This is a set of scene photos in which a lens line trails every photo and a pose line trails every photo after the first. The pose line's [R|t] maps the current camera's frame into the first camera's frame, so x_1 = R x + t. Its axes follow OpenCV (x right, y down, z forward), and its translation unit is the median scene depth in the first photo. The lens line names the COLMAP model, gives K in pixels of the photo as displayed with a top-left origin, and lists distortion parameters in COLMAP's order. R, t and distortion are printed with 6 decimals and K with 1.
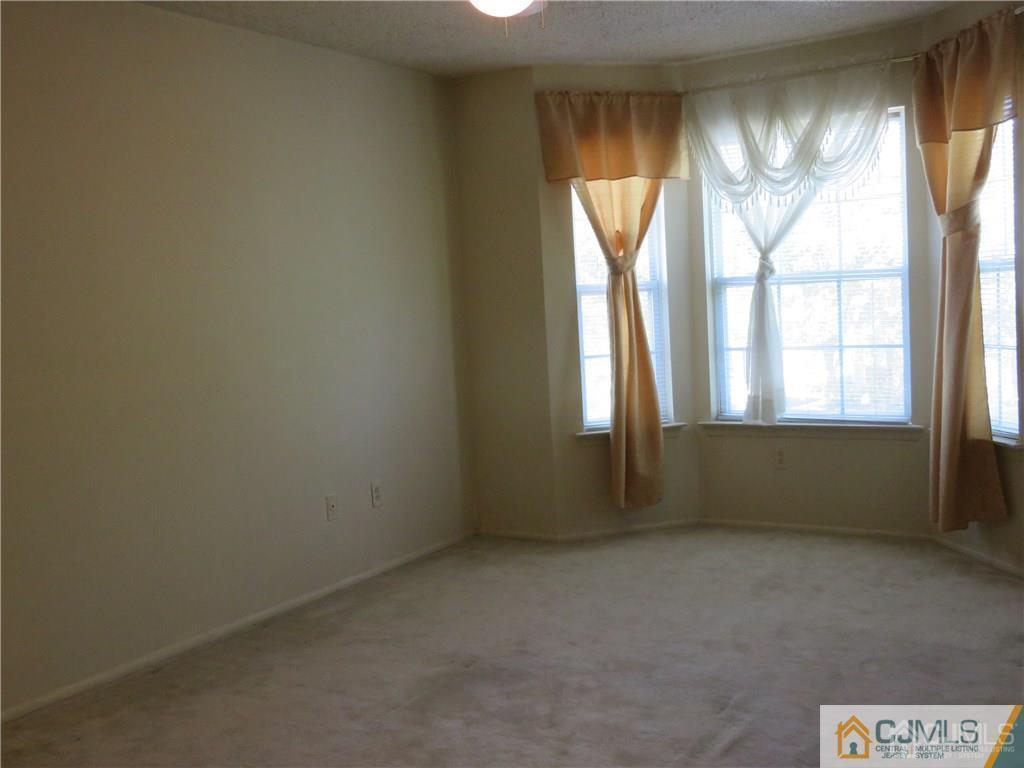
lens RADIAL K [[1000.7, 0, 512.7], [0, 1000.7, 380.3], [0, 0, 1]] dist [-0.019327, 0.000000]
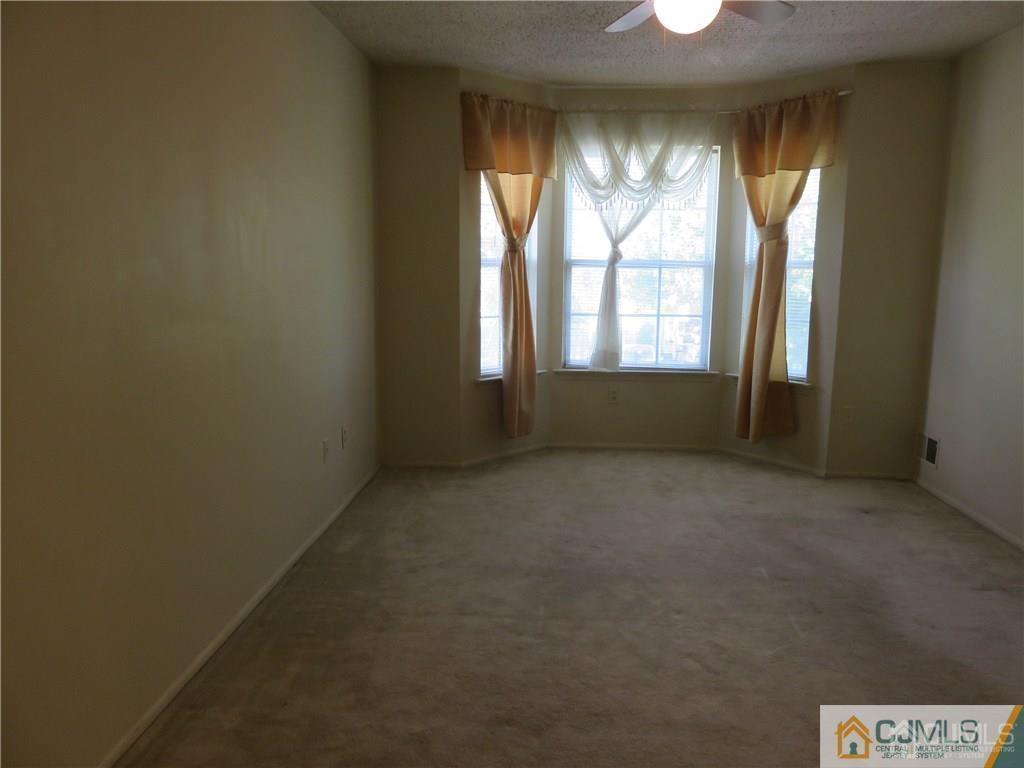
lens RADIAL K [[762.1, 0, 511.6], [0, 762.1, 389.9], [0, 0, 1]] dist [-0.020017, 0.008078]
pose [[0.877615, -0.018966, 0.478991, -0.362120], [-0.016527, 0.997426, 0.069775, -0.000461], [-0.479081, -0.069152, 0.875042, 0.162607]]
